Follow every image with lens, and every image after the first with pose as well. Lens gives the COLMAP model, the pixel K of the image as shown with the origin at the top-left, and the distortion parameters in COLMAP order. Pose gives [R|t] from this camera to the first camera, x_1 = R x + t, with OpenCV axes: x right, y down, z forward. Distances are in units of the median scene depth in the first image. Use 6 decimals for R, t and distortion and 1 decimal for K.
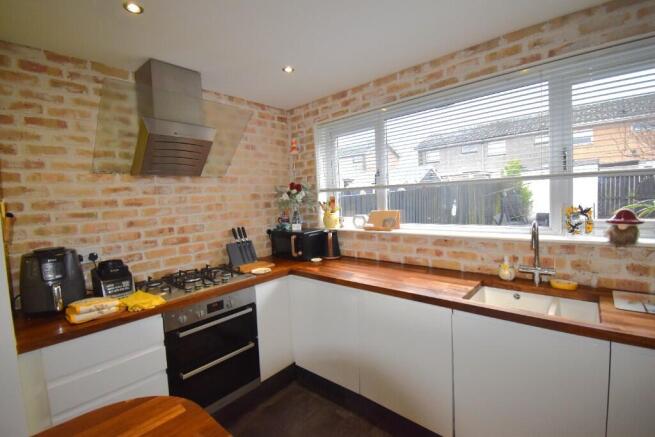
lens RADIAL K [[294.0, 0, 326.5], [0, 294.0, 216.2], [0, 0, 1]] dist [0.014071, -0.020642]
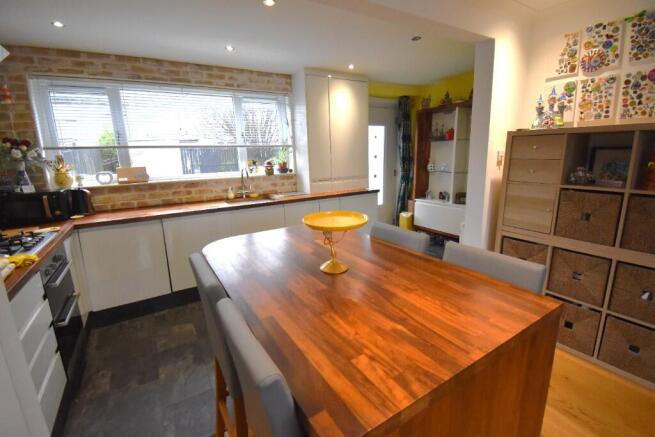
lens RADIAL K [[291.5, 0, 329.5], [0, 291.5, 215.1], [0, 0, 1]] dist [0.017287, -0.020797]
pose [[0.283365, -0.163619, 0.944952, -0.884140], [0.074989, 0.986102, 0.148257, 0.069308], [-0.956076, 0.028850, 0.291696, -0.154695]]
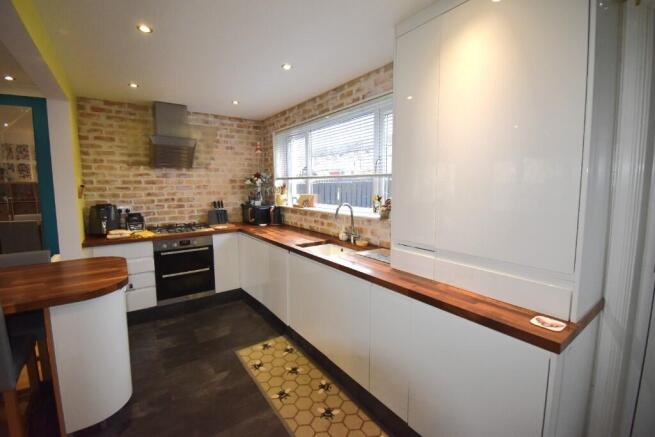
lens RADIAL K [[291.5, 0, 329.5], [0, 291.5, 215.1], [0, 0, 1]] dist [0.017287, -0.020797]
pose [[0.974721, 0.061799, -0.214707, 0.733220], [-0.051204, 0.997196, 0.054570, -0.000932], [0.217478, -0.042196, 0.975153, -0.452526]]
